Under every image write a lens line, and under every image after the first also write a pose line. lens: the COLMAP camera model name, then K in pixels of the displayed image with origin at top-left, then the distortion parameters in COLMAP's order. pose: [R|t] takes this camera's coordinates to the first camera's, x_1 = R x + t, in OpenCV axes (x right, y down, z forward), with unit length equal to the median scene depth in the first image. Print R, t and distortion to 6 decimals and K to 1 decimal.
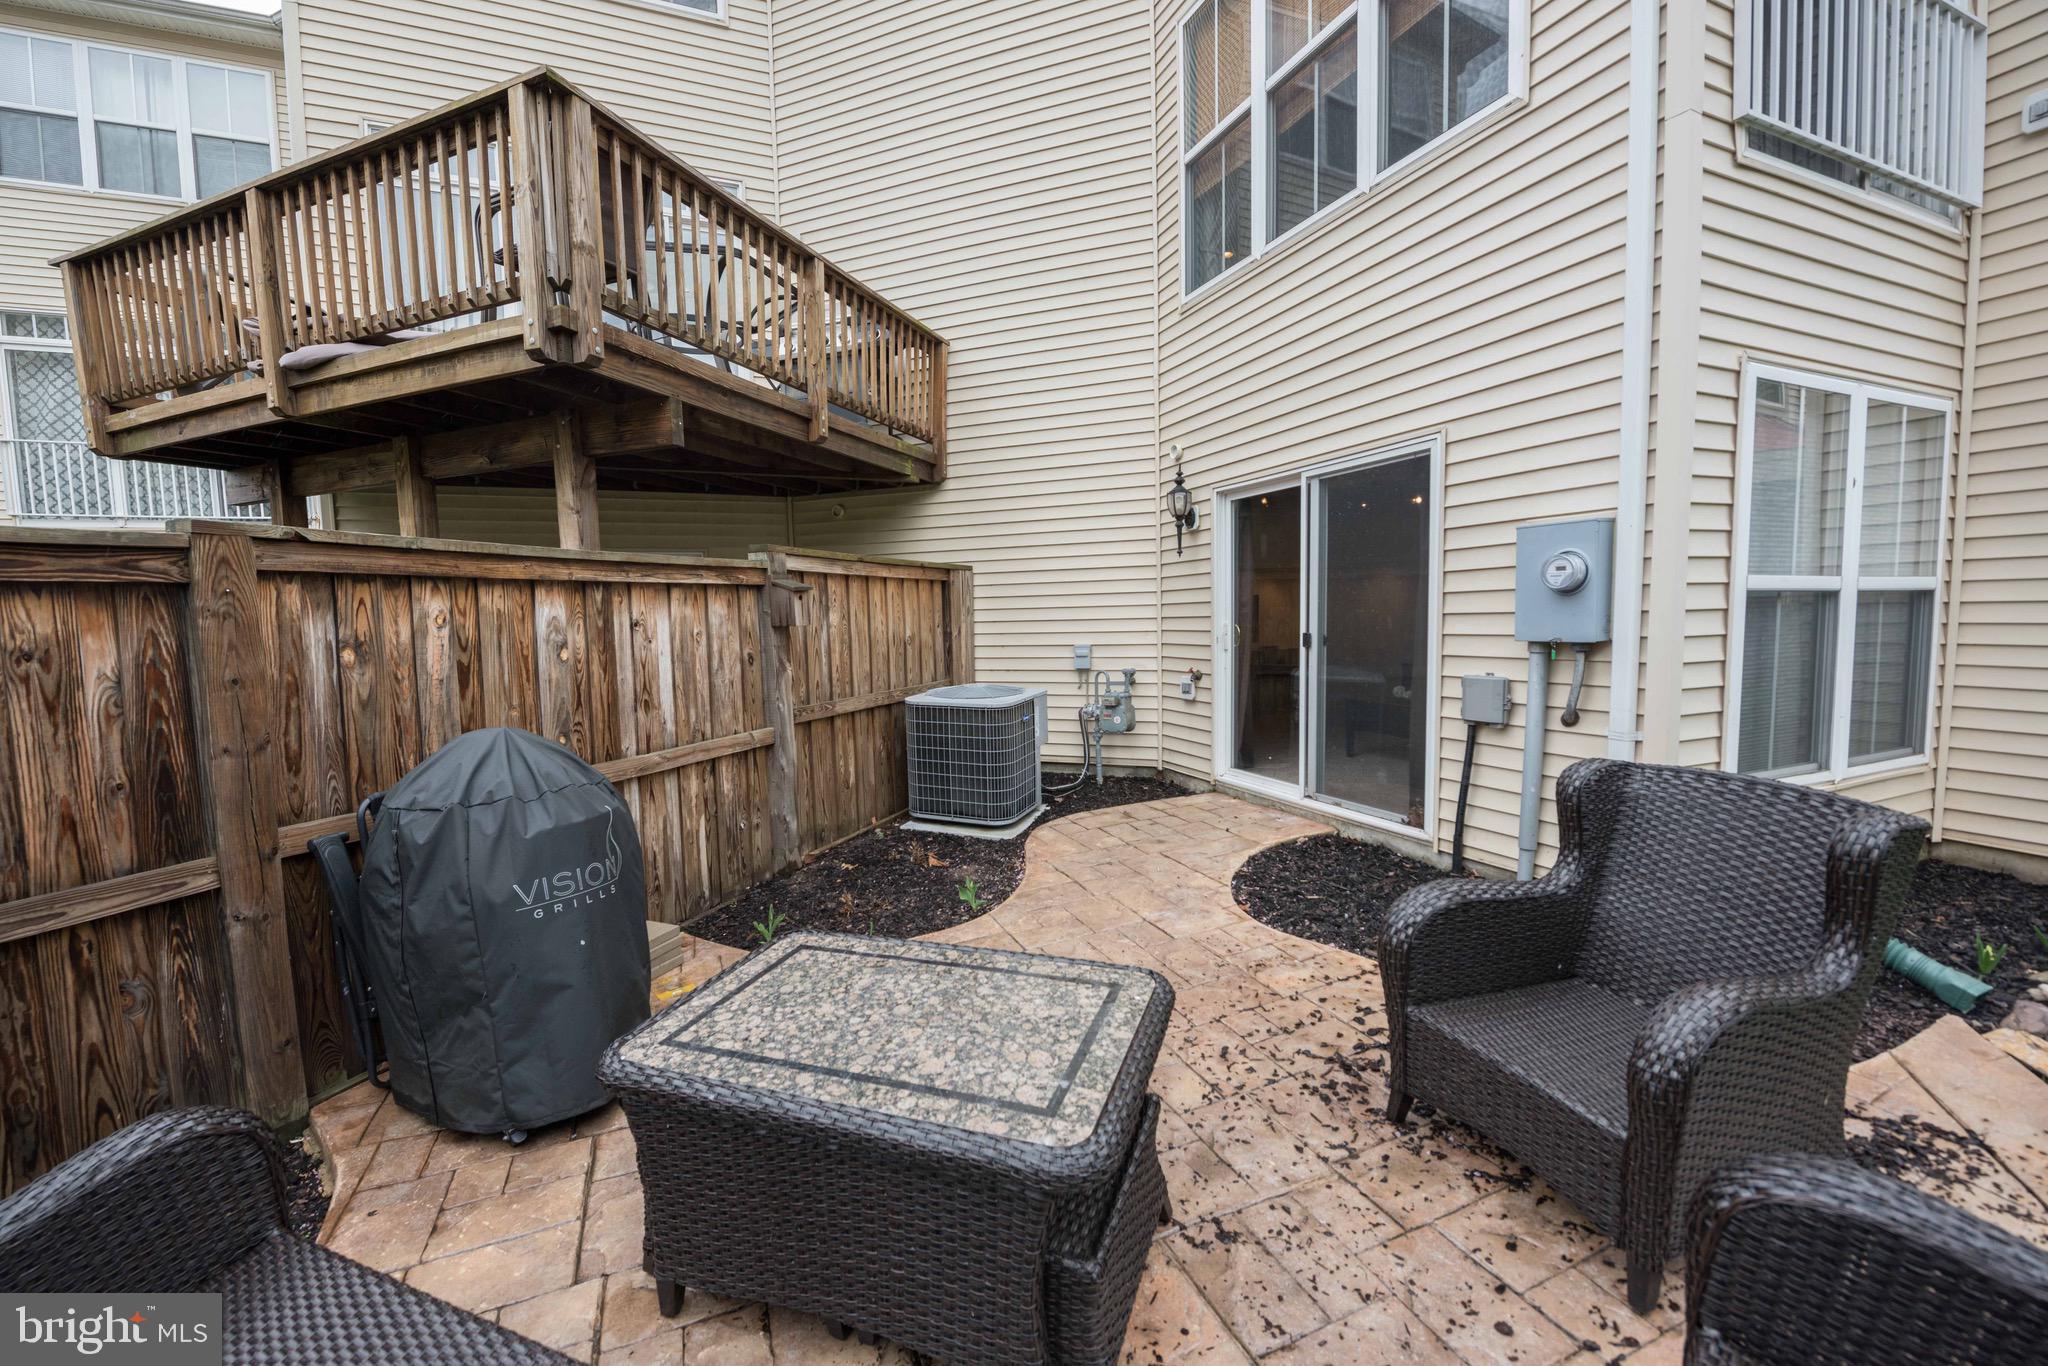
lens RADIAL K [[805.3, 0, 1005.6], [0, 805.3, 685.4], [0, 0, 1]] dist [-0.016774, -0.001123]
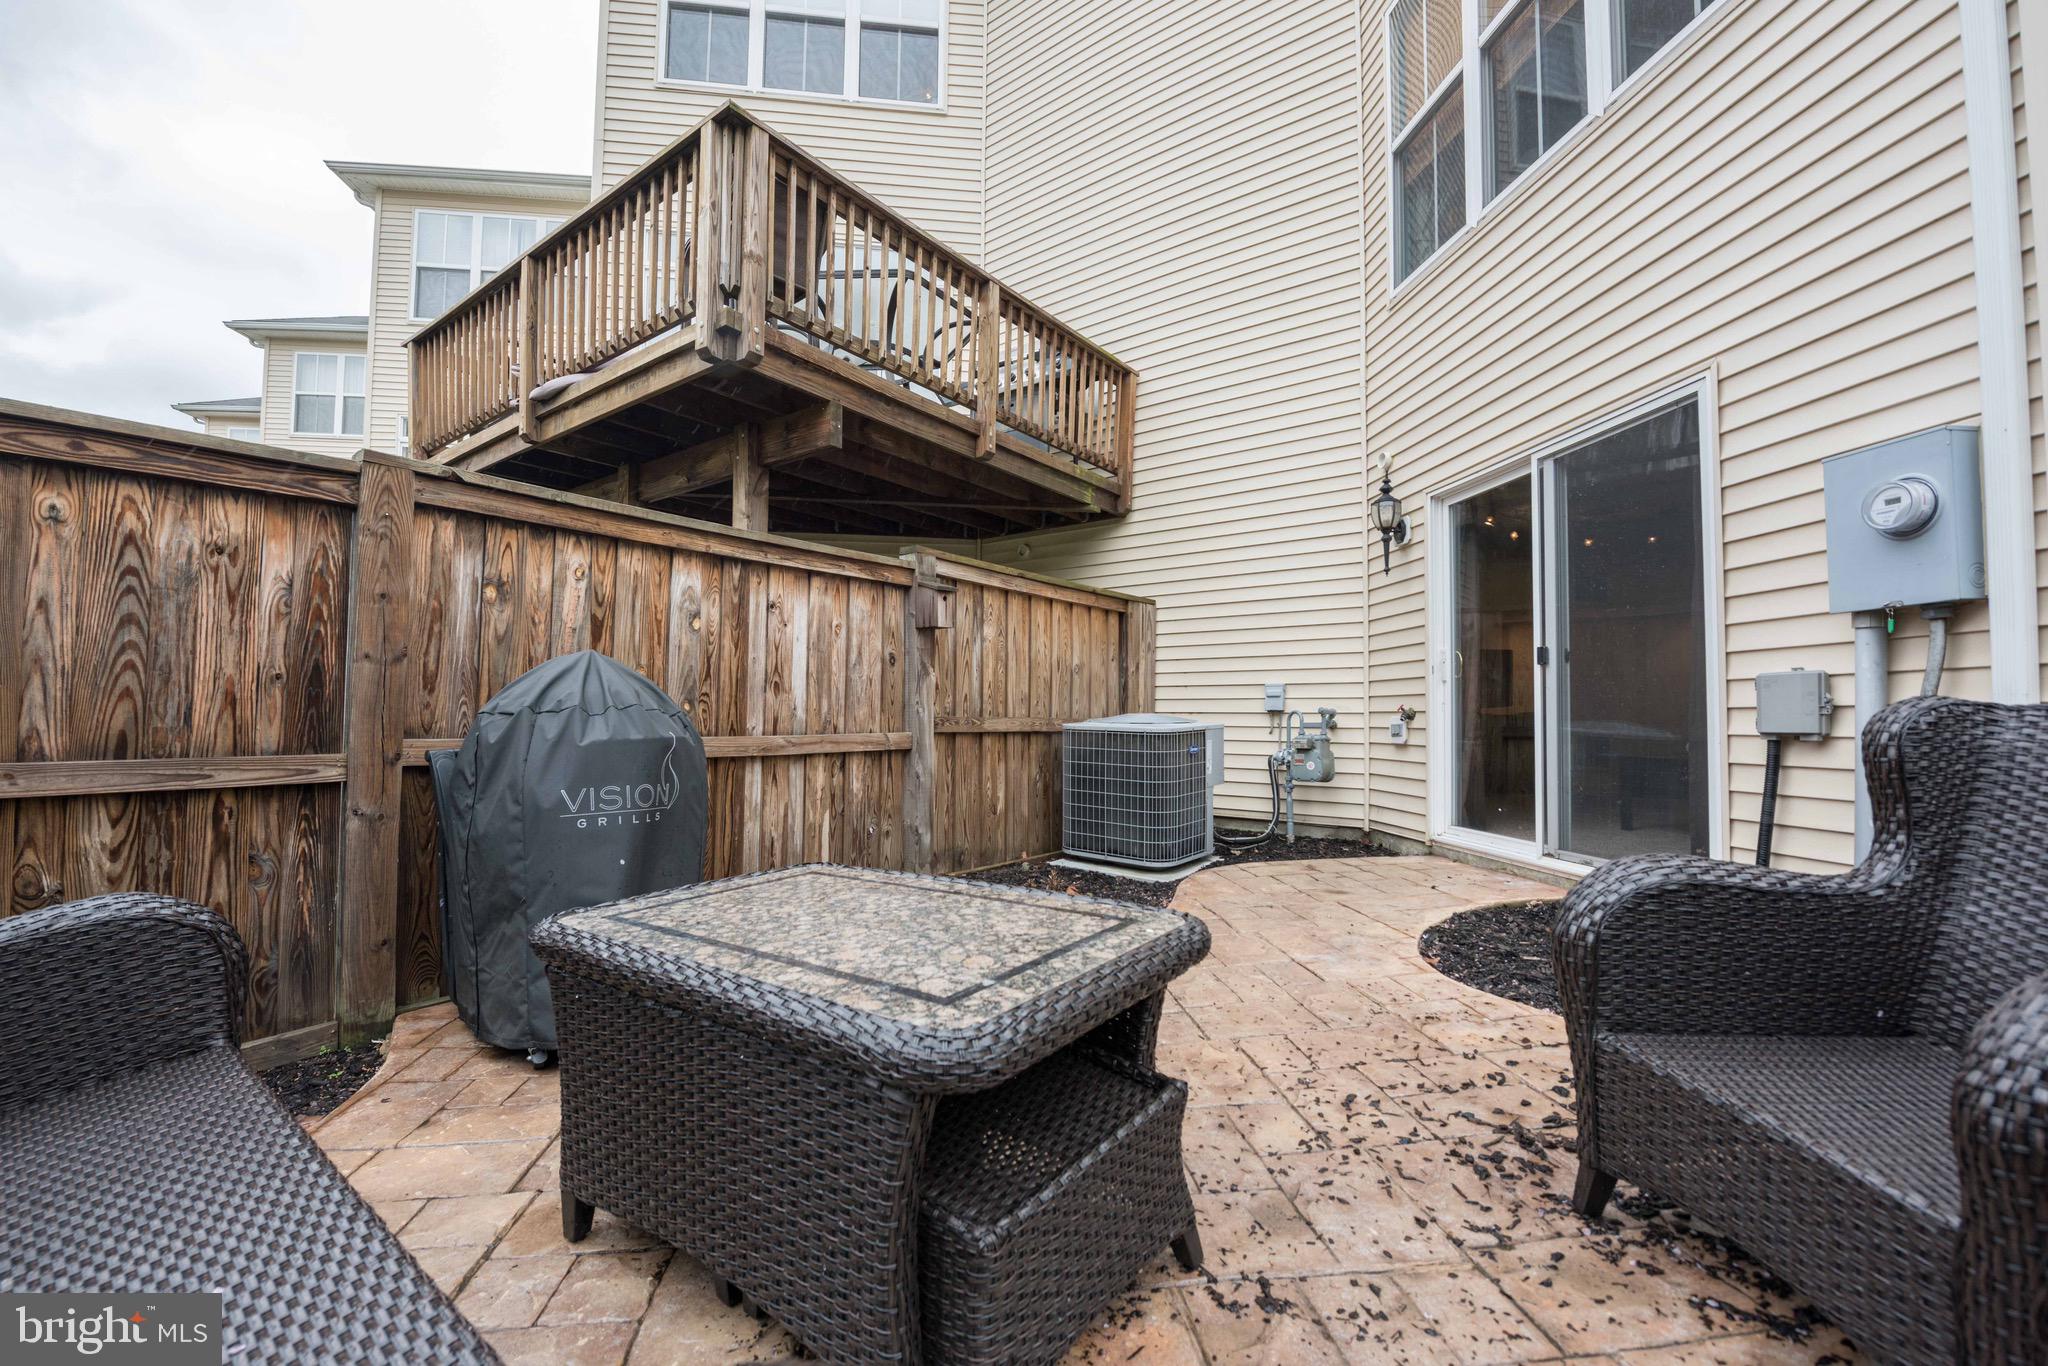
lens RADIAL K [[827.9, 0, 1013.1], [0, 827.9, 687.9], [0, 0, 1]] dist [-0.015739, -0.001703]
pose [[0.960988, 0.022973, -0.275633, 0.137261], [-0.055635, 0.992231, -0.111273, 0.141298], [0.270936, 0.122267, 0.954801, 0.109509]]
